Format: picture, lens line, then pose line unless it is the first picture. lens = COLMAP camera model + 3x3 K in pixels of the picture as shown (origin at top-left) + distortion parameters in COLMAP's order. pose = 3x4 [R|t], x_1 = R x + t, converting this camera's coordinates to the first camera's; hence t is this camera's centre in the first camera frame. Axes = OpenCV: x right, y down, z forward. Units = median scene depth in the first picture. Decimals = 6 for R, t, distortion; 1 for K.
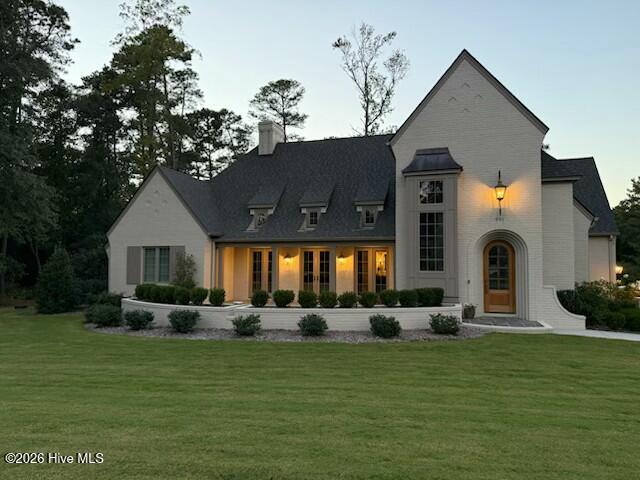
lens RADIAL K [[454.6, 0, 319.5], [0, 454.6, 246.2], [0, 0, 1]] dist [0.080662, -0.106694]
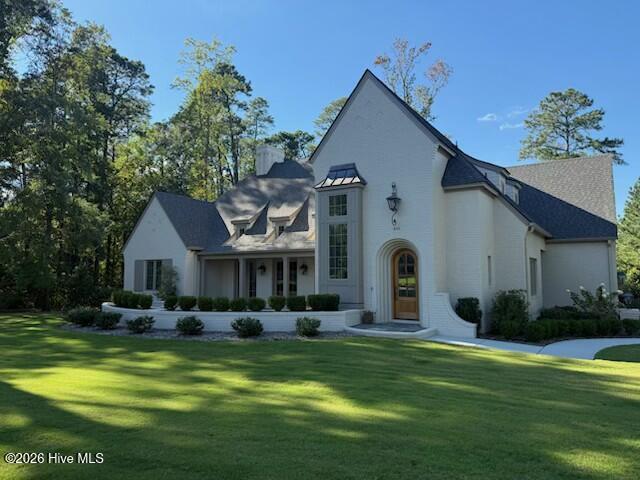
lens RADIAL K [[448.5, 0, 320.0], [0, 448.5, 246.1], [0, 0, 1]] dist [0.082184, -0.106791]
pose [[0.965997, -0.023400, -0.257493, 0.357721], [0.017205, 0.999506, -0.026286, 0.003461], [0.257981, 0.020962, 0.965923, -0.019693]]
